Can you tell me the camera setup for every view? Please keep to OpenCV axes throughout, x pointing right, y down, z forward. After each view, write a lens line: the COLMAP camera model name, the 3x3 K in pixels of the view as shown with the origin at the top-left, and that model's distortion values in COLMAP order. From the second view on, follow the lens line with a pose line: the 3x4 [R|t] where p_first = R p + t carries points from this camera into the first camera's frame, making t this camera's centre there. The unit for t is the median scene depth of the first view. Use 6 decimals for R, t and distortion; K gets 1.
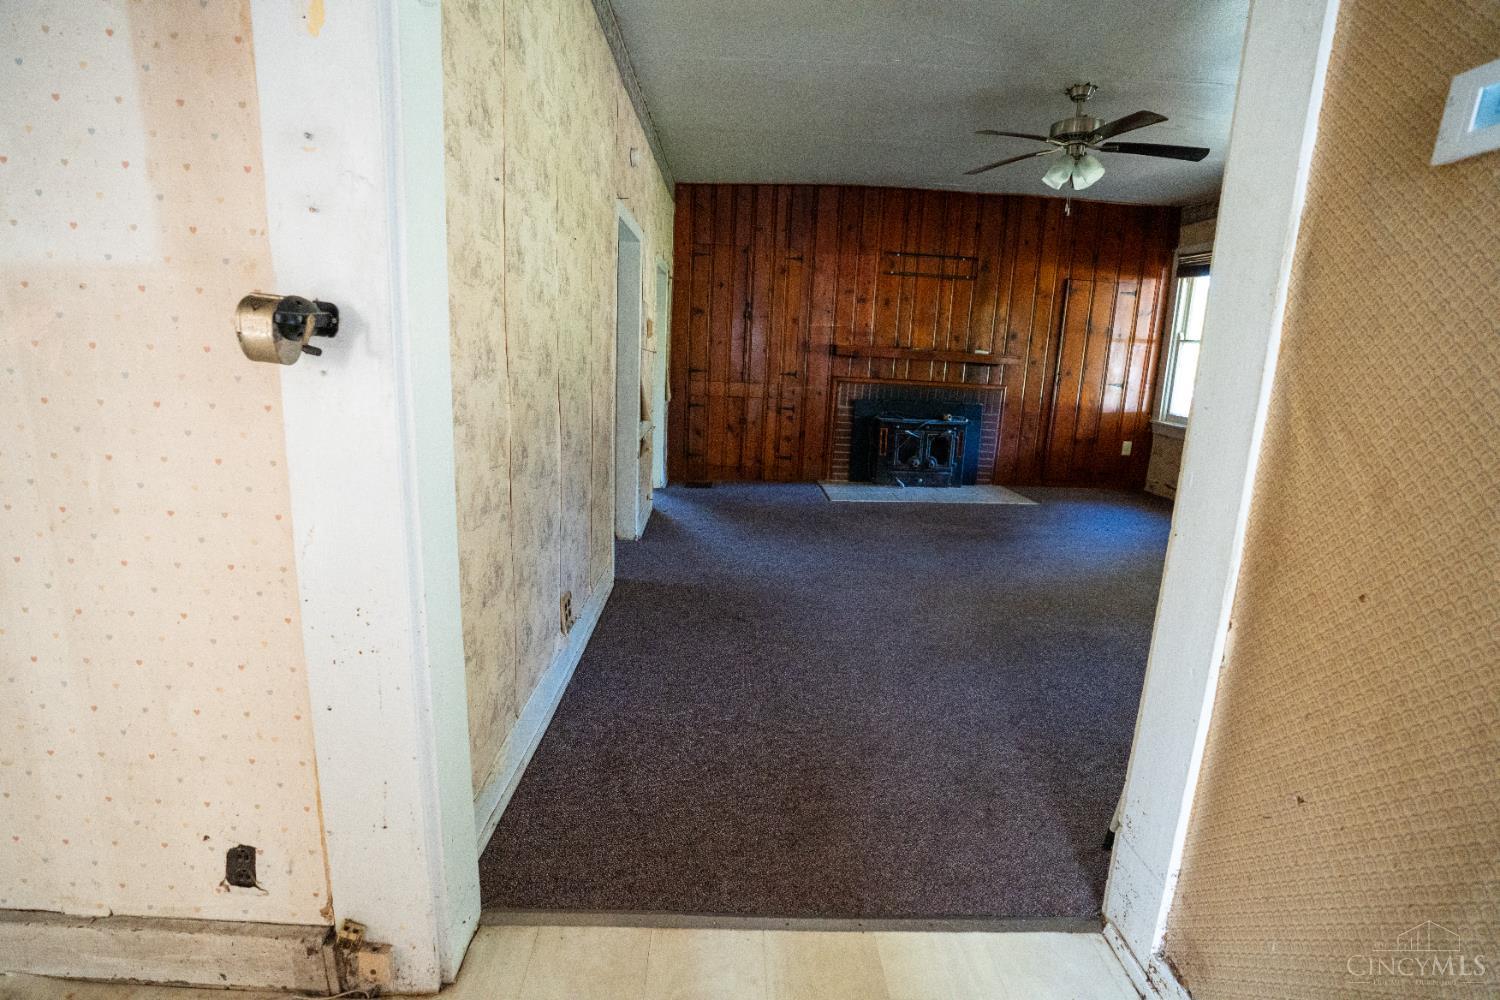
lens RADIAL K [[693.2, 0, 752.8], [0, 693.2, 494.4], [0, 0, 1]] dist [-0.047766, 0.013670]
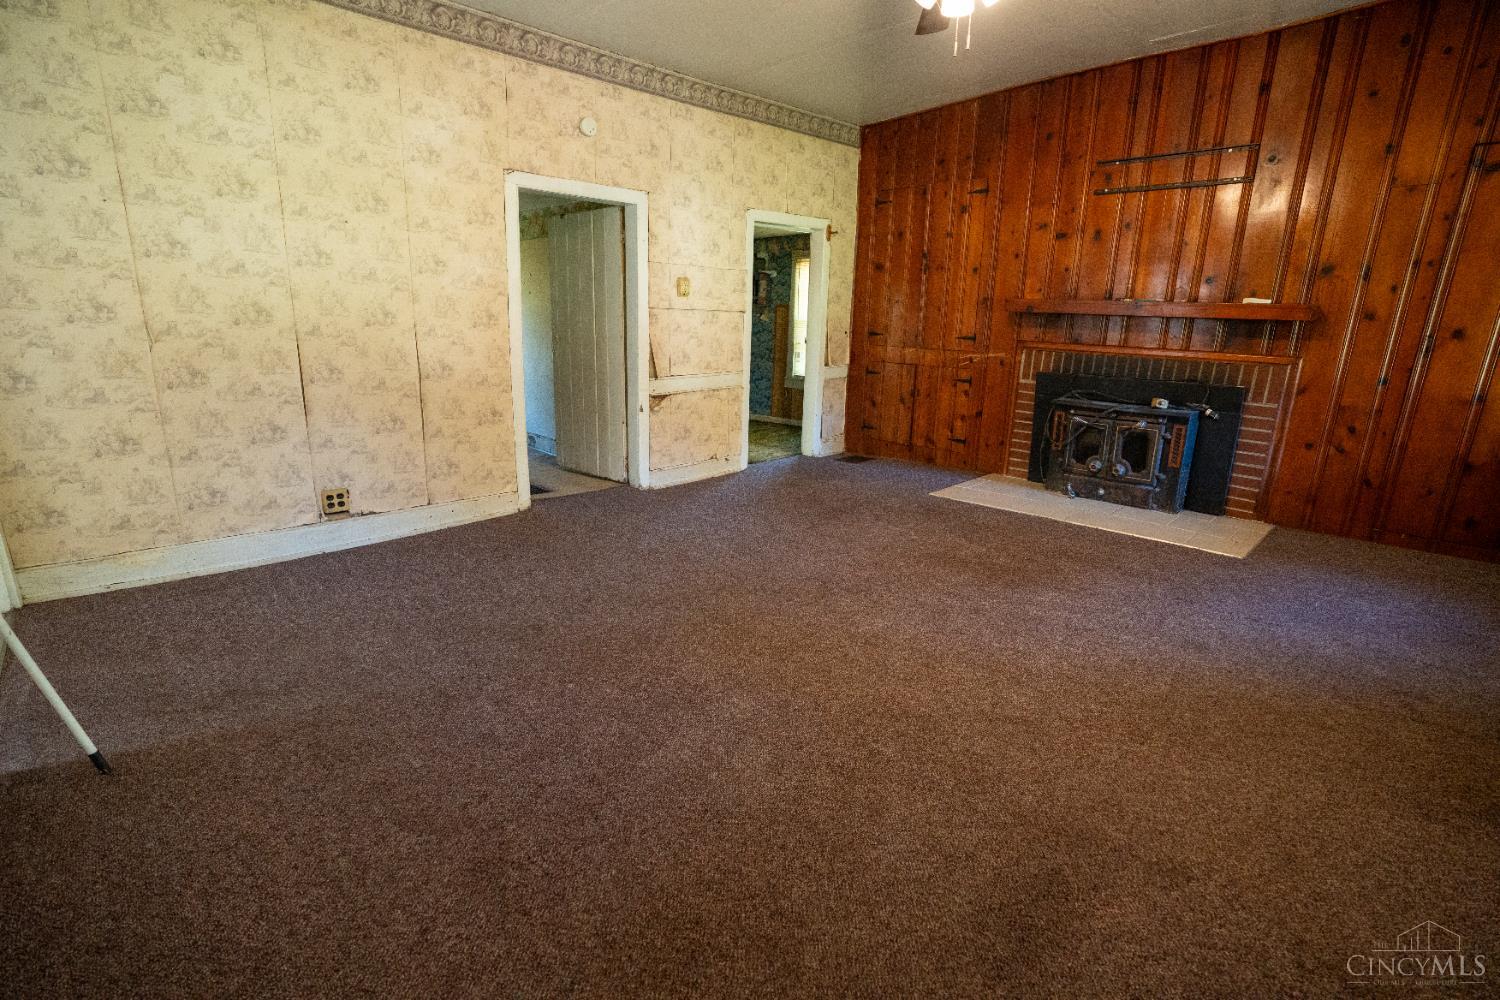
lens RADIAL K [[693.2, 0, 757.0], [0, 693.2, 495.2], [0, 0, 1]] dist [-0.047766, 0.013670]
pose [[0.668095, 0.158321, -0.727038, 0.504763], [-0.135886, 0.986630, 0.089981, -0.031187], [0.731563, 0.038678, 0.680676, 0.279488]]
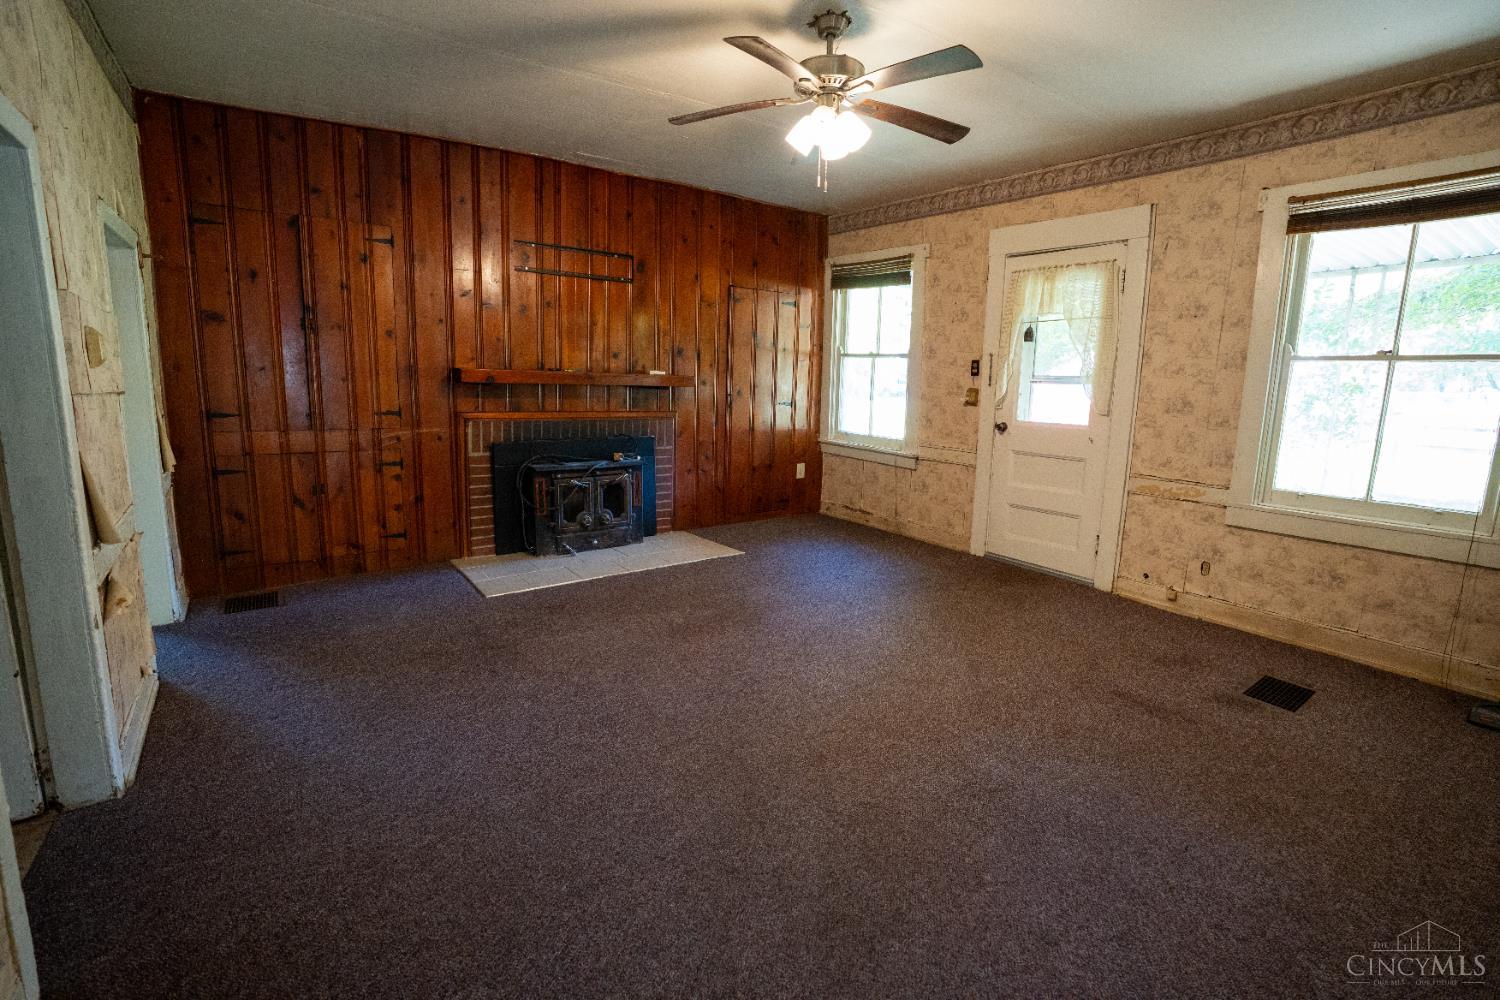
lens RADIAL K [[693.2, 0, 749.7], [0, 693.2, 493.2], [0, 0, 1]] dist [-0.047766, 0.013670]
pose [[0.836250, -0.112576, 0.536669, -0.020085], [0.121573, 0.992406, 0.018738, -0.066256], [-0.534703, 0.049574, 0.843585, 0.256261]]
